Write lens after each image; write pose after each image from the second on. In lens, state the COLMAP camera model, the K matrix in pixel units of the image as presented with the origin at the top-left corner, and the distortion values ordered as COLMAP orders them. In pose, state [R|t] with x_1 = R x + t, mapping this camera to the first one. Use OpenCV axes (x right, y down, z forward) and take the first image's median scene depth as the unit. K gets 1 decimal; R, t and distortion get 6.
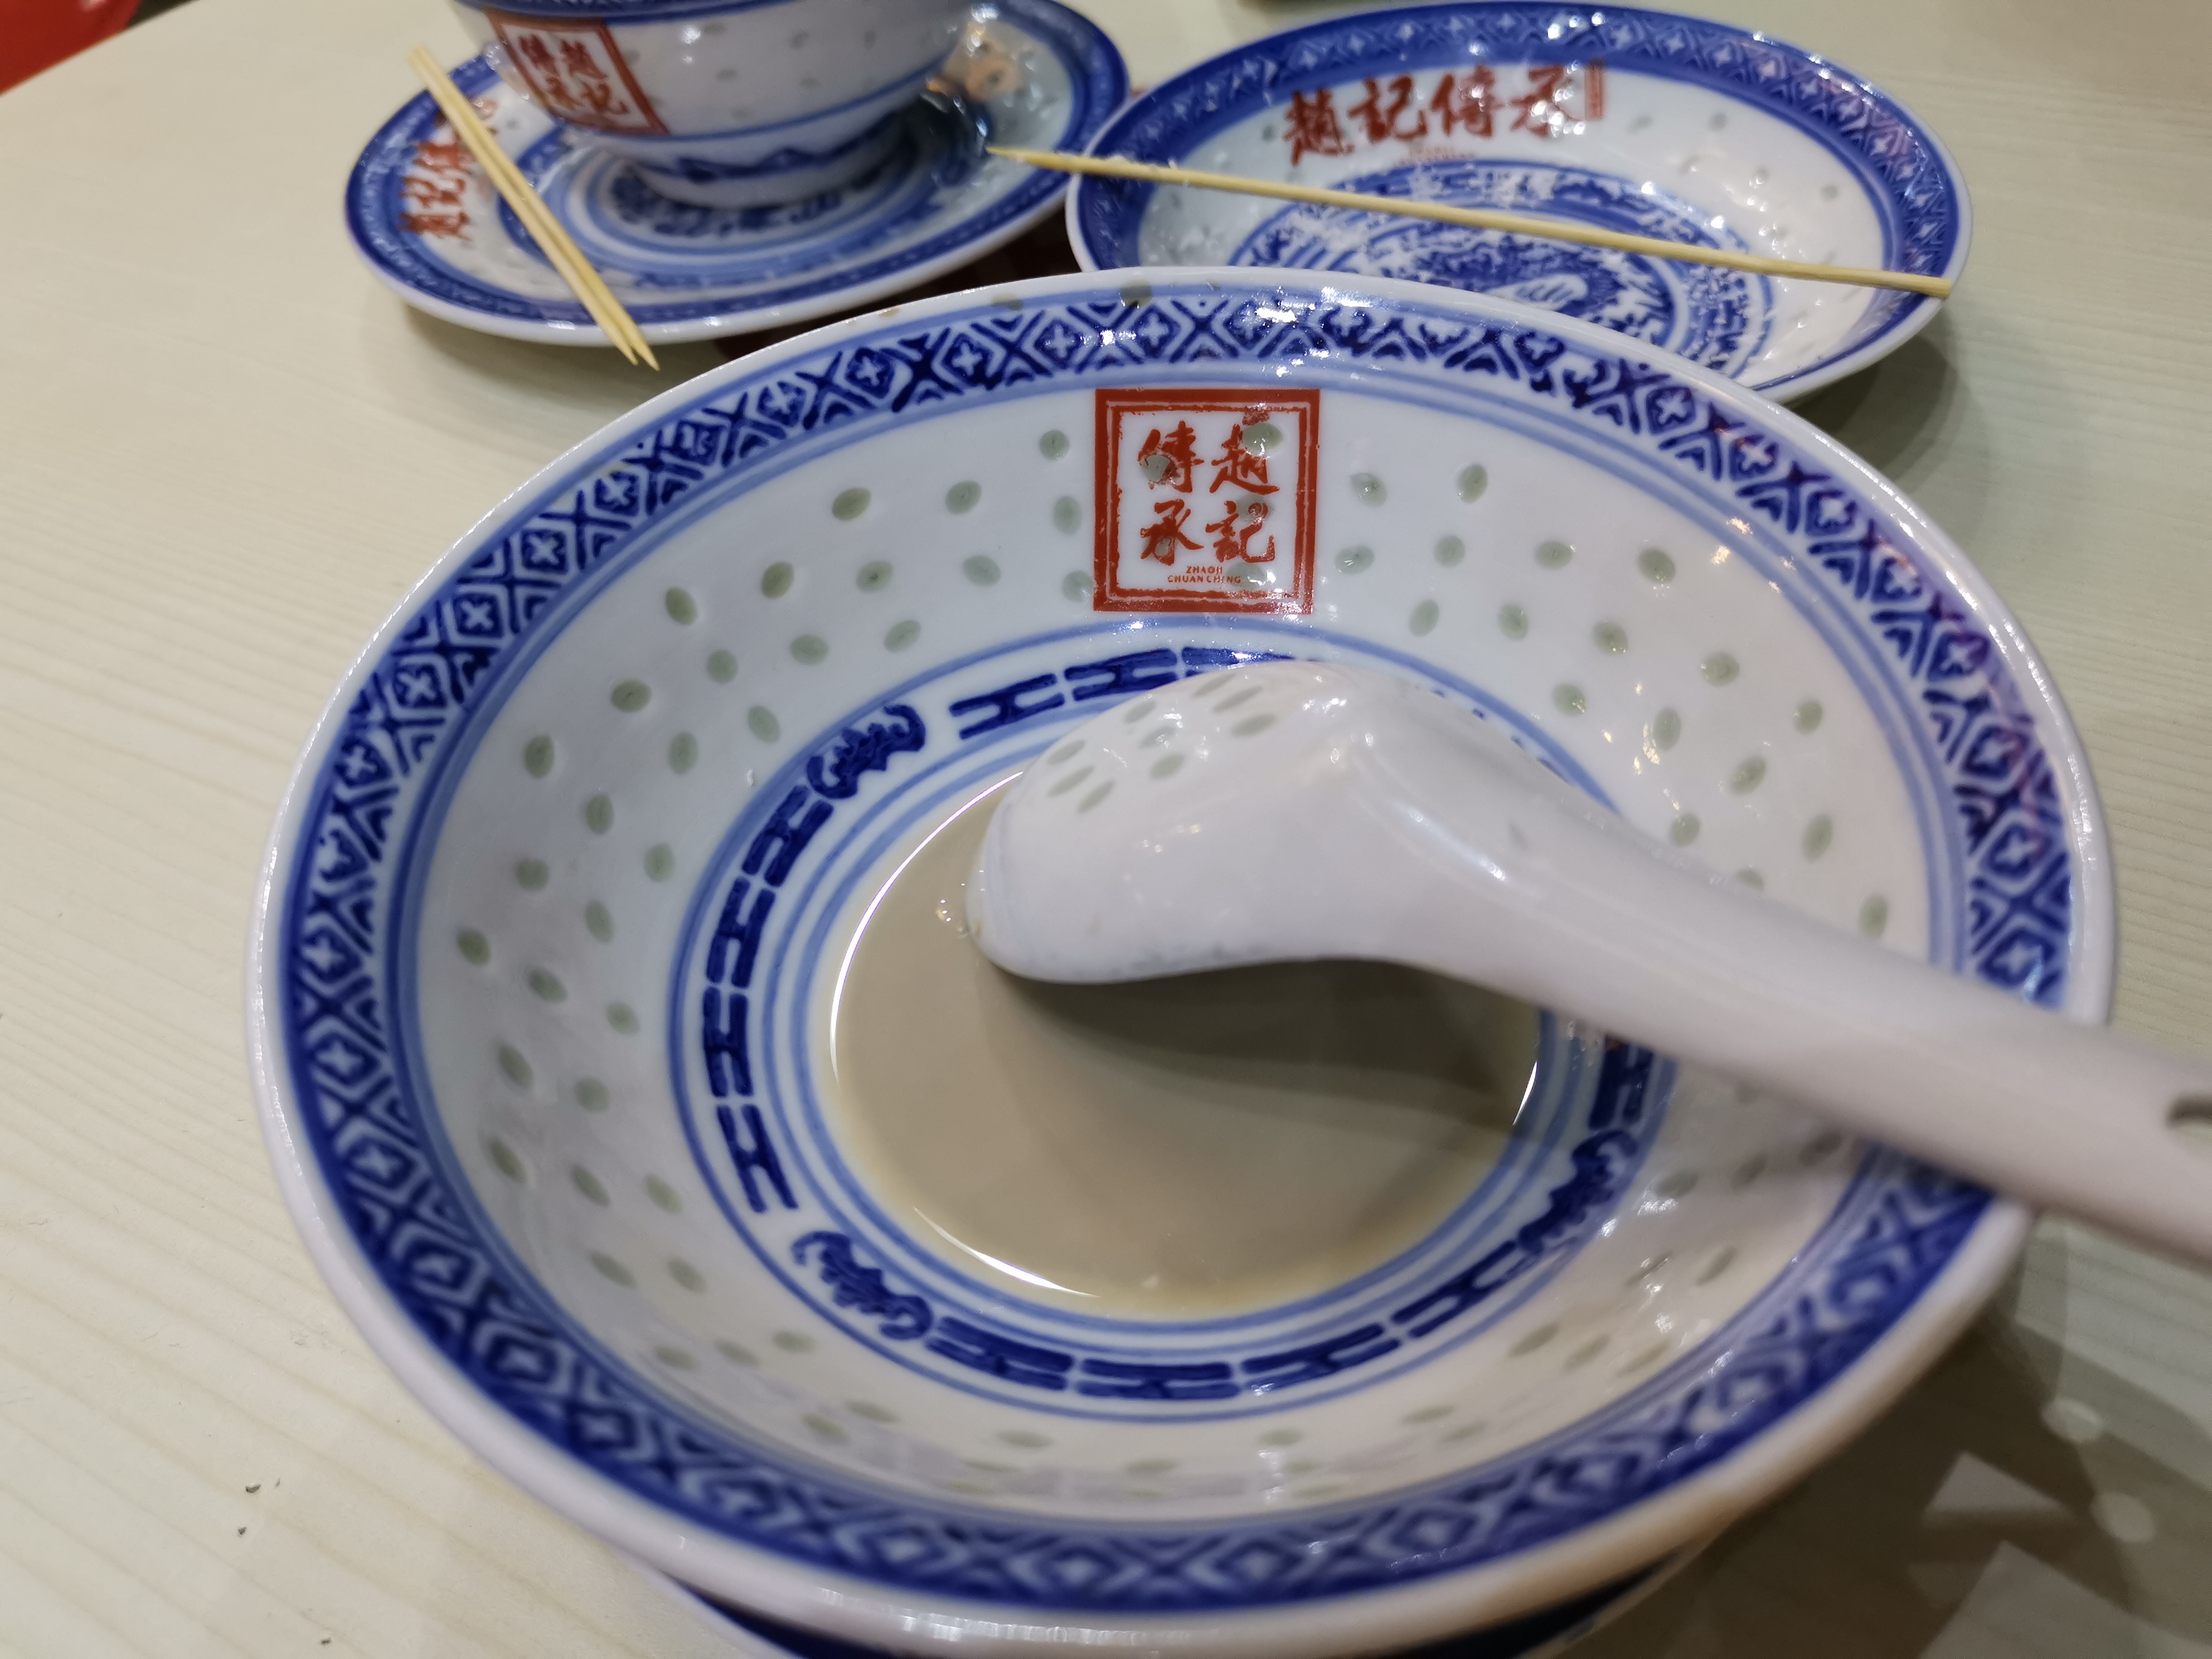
lens RADIAL K [[1758.9, 0, 1076.1], [0, 1758.9, 834.2], [0, 0, 1]] dist [0.025798, -0.055033]
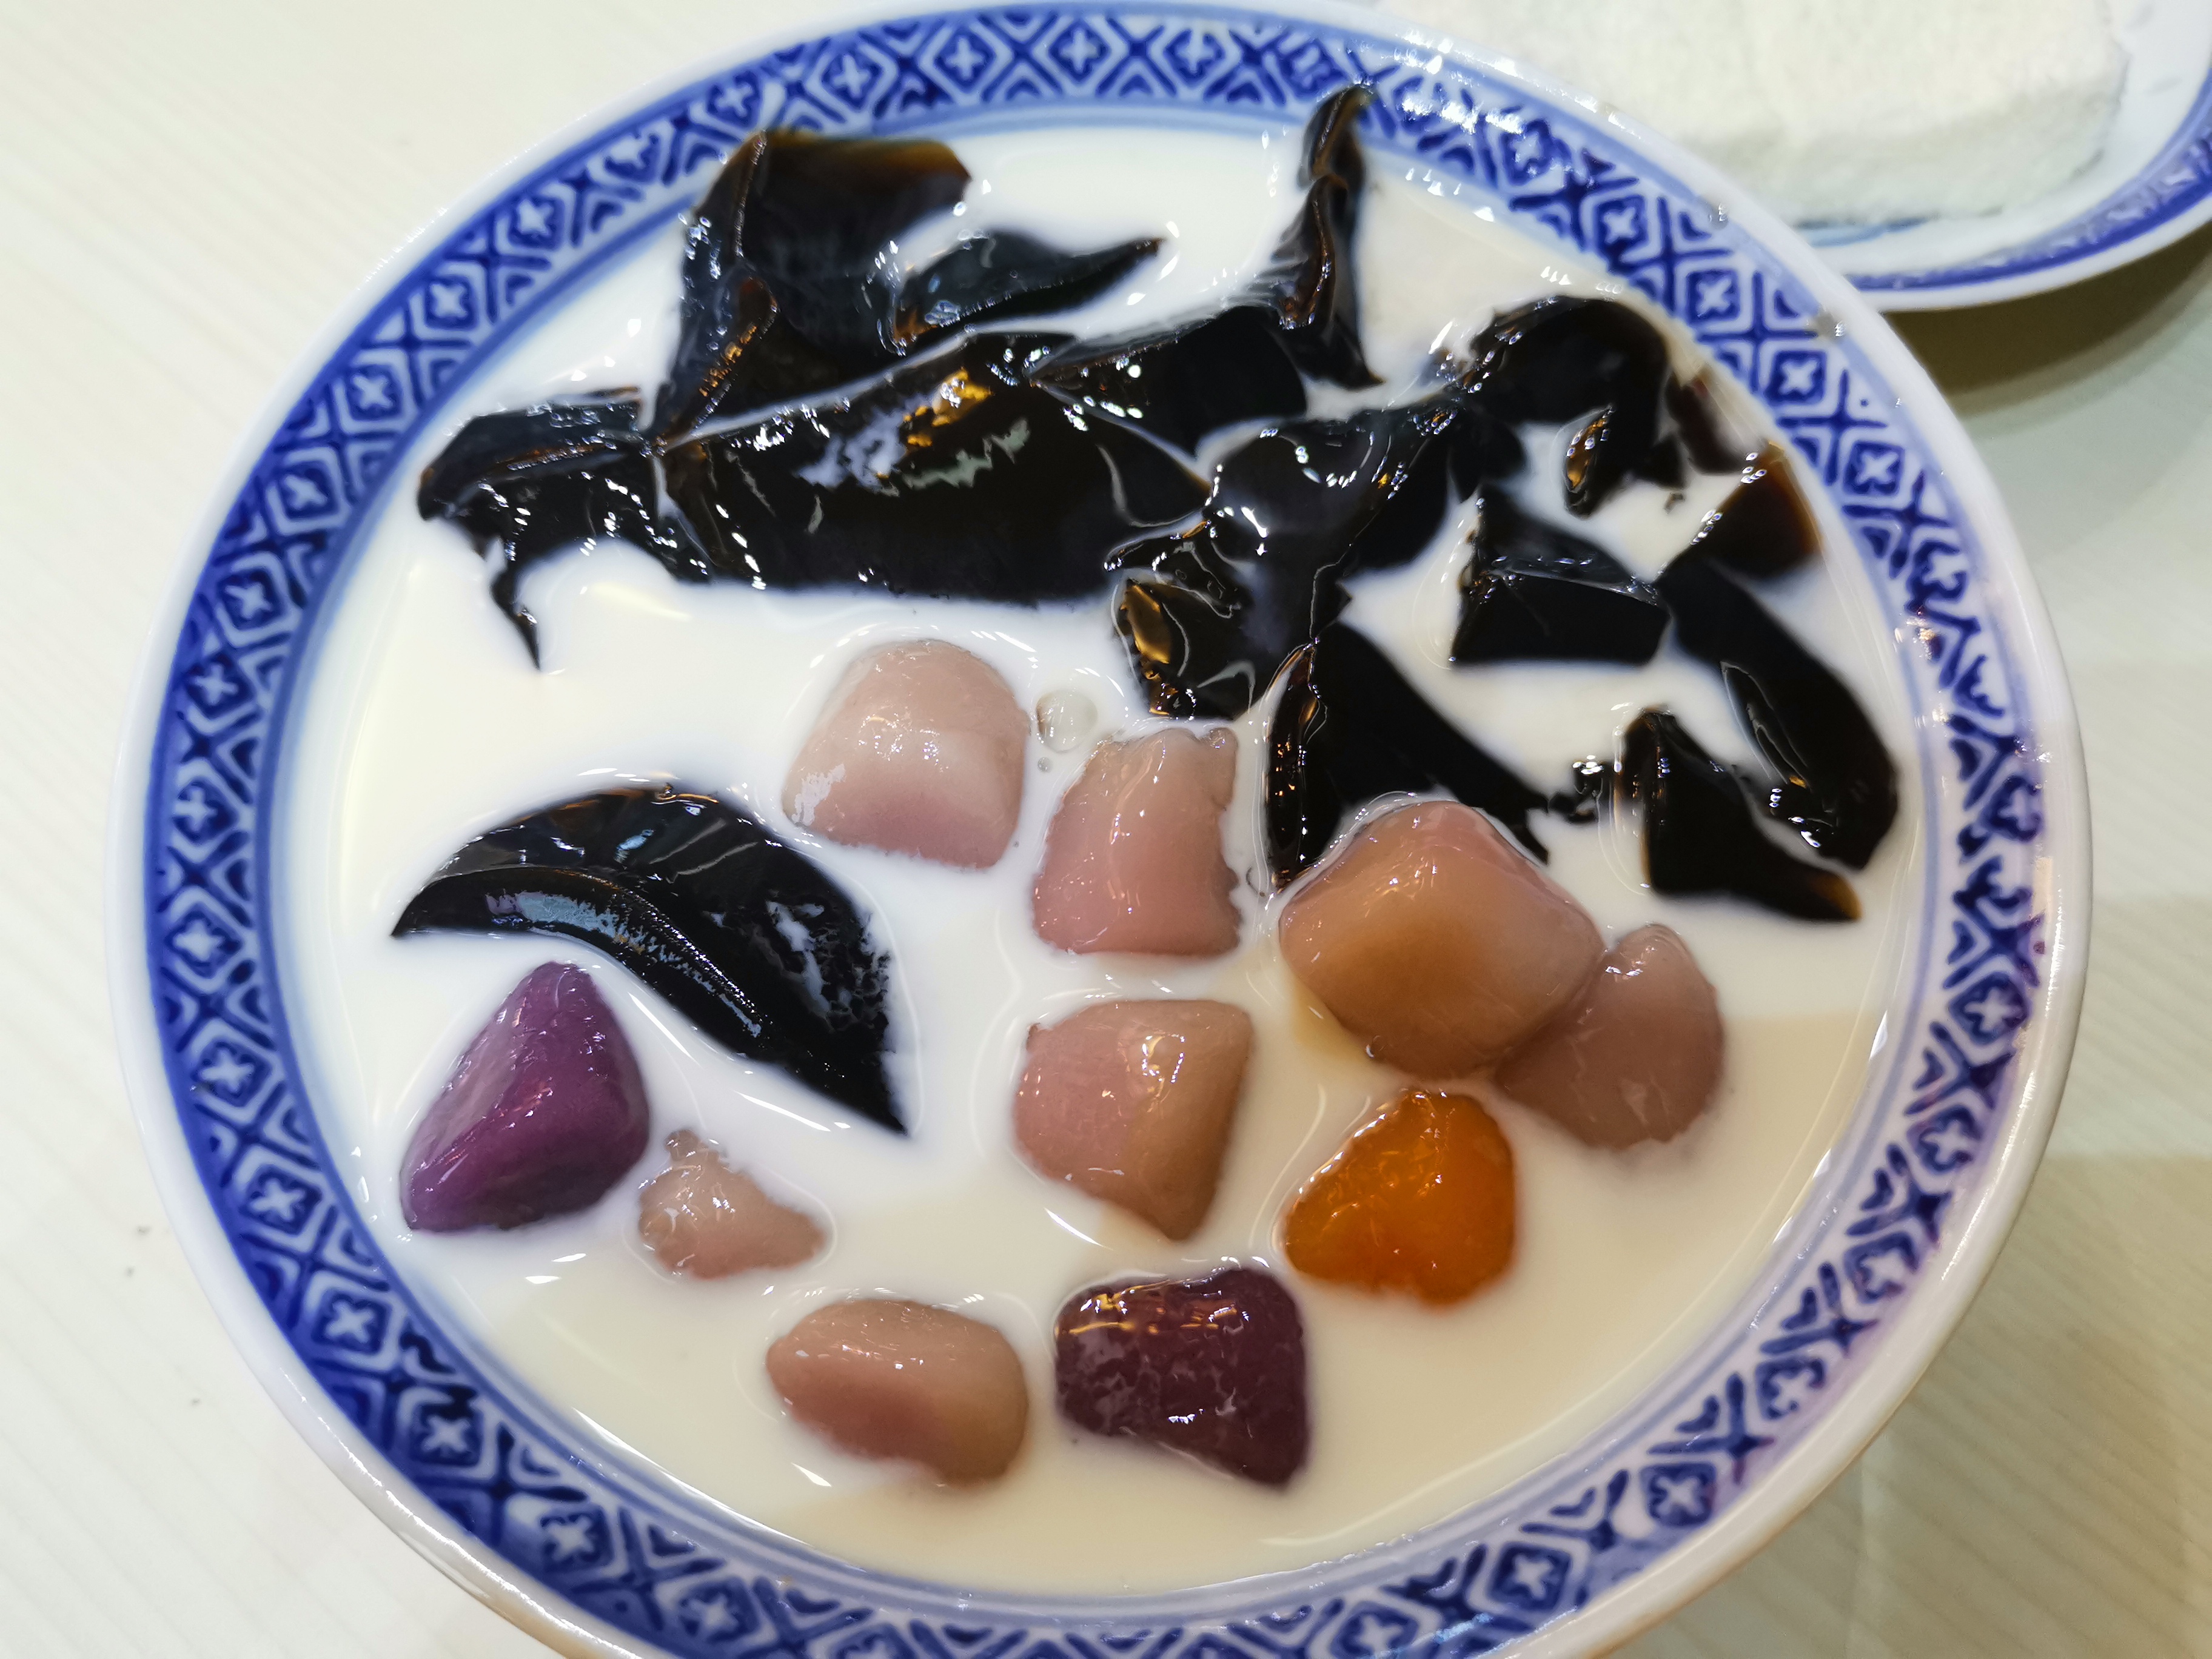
lens RADIAL K [[1788.6, 0, 1098.9], [0, 1788.6, 800.1], [0, 0, 1]] dist [-0.004312, -0.005269]
pose [[0.495597, 0.823692, -0.275526, 0.291430], [-0.653616, 0.562600, 0.506228, -0.425980], [0.571987, -0.070797, 0.817202, 0.208277]]
